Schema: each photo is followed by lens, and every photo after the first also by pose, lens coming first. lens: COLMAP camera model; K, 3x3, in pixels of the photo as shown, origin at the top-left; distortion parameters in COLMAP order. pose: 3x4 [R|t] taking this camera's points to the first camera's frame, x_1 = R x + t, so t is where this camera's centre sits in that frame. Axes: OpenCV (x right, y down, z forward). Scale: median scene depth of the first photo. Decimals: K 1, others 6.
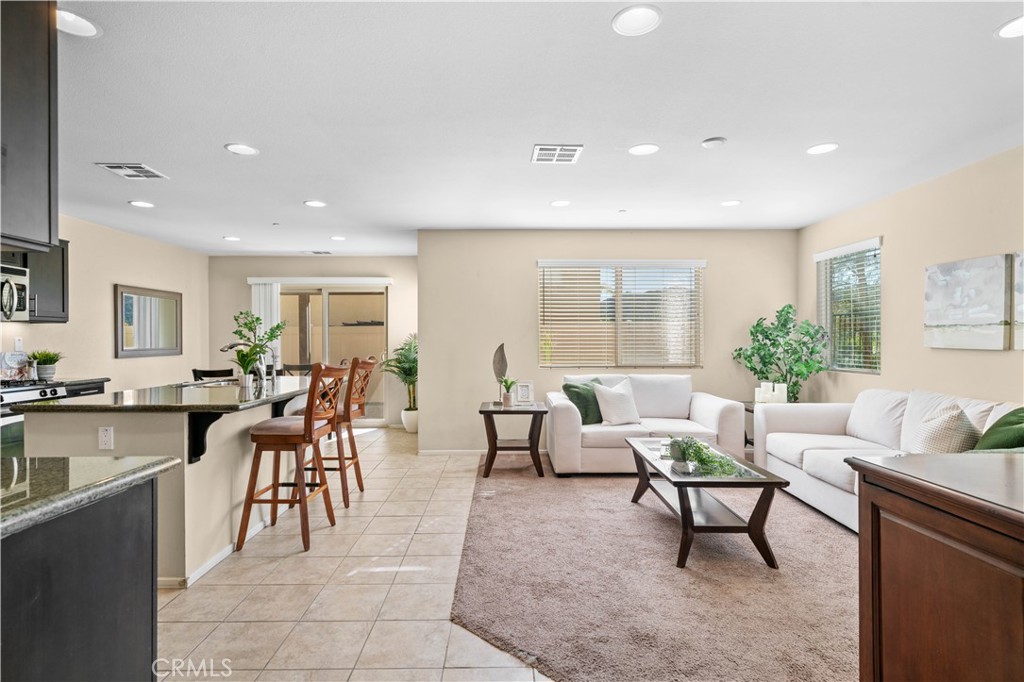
lens RADIAL K [[507.6, 0, 512.0], [0, 507.6, 341.0], [0, 0, 1]] dist [0.000807, 0.000206]
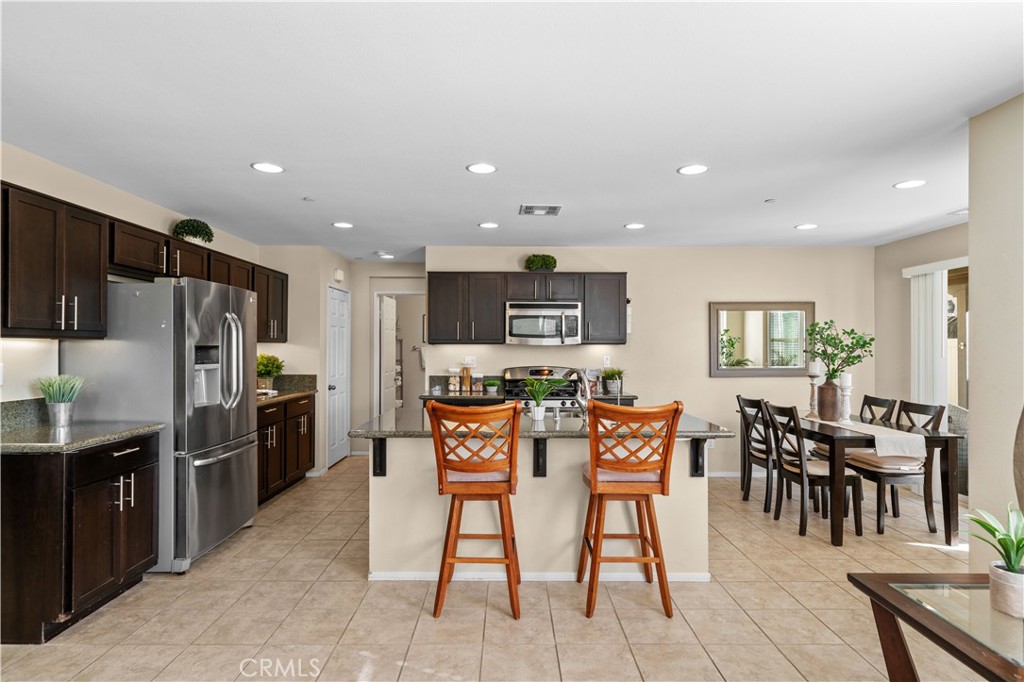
lens RADIAL K [[545.7, 0, 512.0], [0, 545.7, 341.0], [0, 0, 1]] dist [-0.002905, -0.000596]
pose [[-0.009435, -0.015819, -0.999830, 0.397994], [-0.002819, 0.999871, -0.015793, -0.026754], [0.999952, 0.002669, -0.009478, 0.878418]]
